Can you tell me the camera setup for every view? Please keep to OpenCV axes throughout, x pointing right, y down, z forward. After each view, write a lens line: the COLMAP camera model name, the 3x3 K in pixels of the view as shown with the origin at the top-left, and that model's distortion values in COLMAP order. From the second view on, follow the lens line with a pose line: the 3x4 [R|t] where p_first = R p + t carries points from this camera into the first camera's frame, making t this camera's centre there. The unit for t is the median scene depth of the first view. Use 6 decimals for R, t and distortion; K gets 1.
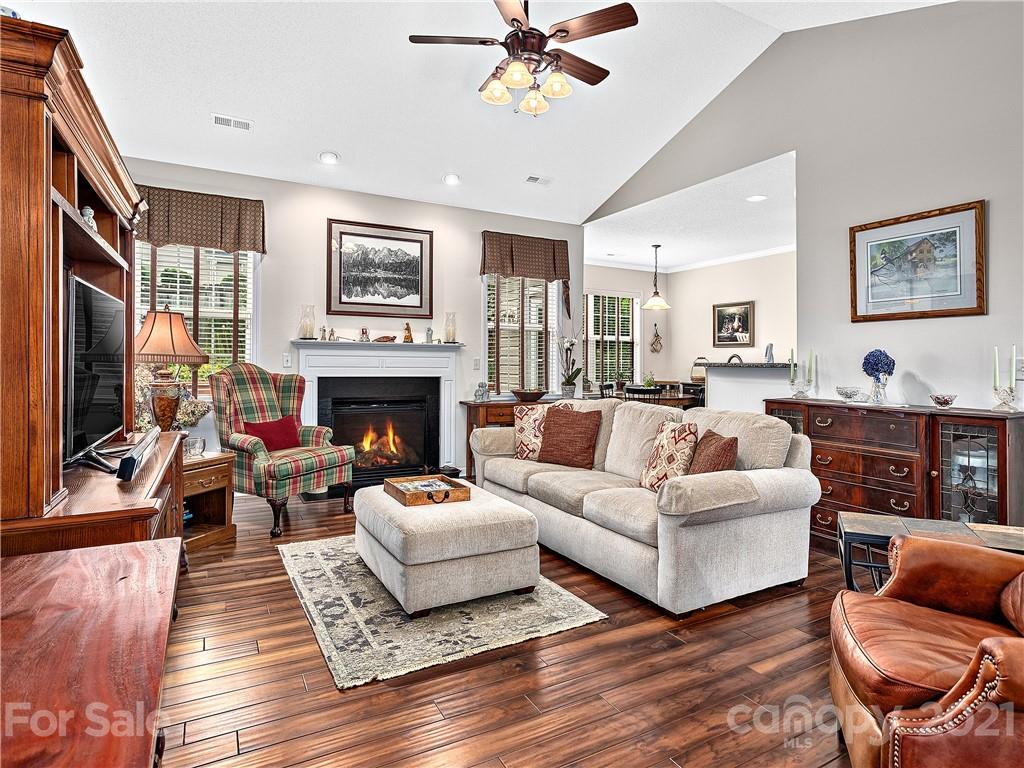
lens RADIAL K [[560.1, 0, 512.0], [0, 560.1, 384.0], [0, 0, 1]] dist [-0.001445, -0.000345]
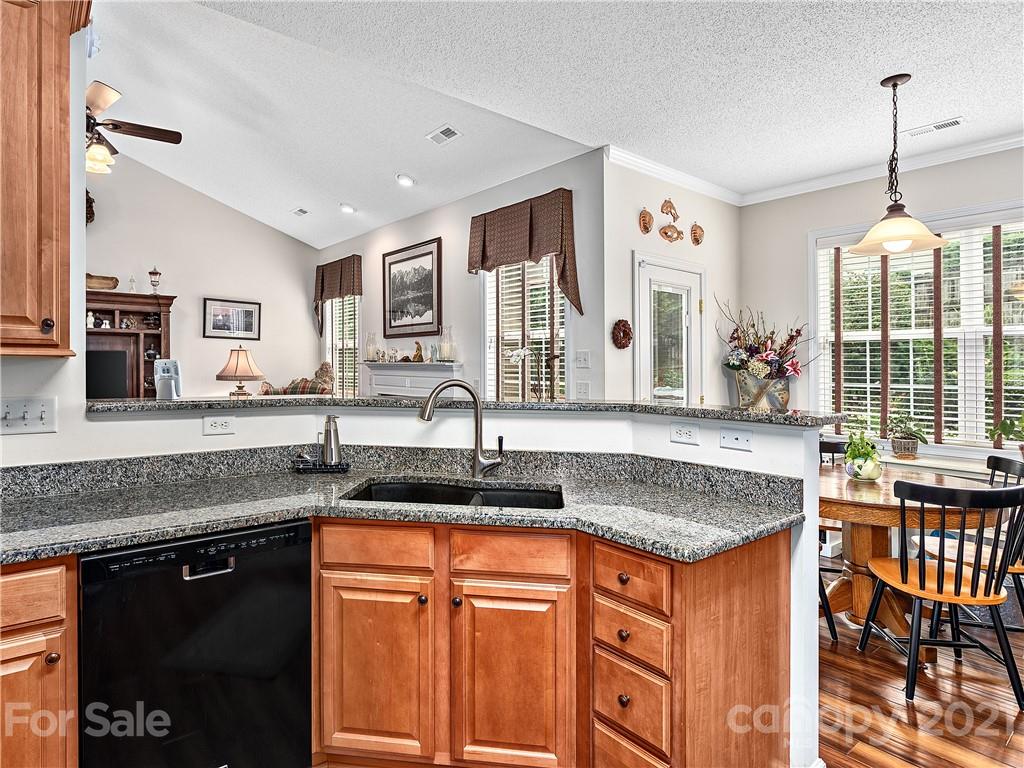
lens RADIAL K [[581.0, 0, 512.3], [0, 581.0, 366.7], [0, 0, 1]] dist [-0.001610, -0.000480]
pose [[0.197500, -0.005397, -0.980288, 0.800378], [-0.047326, 0.998766, -0.015033, -0.058916], [0.979160, 0.049362, 0.197001, 0.953907]]
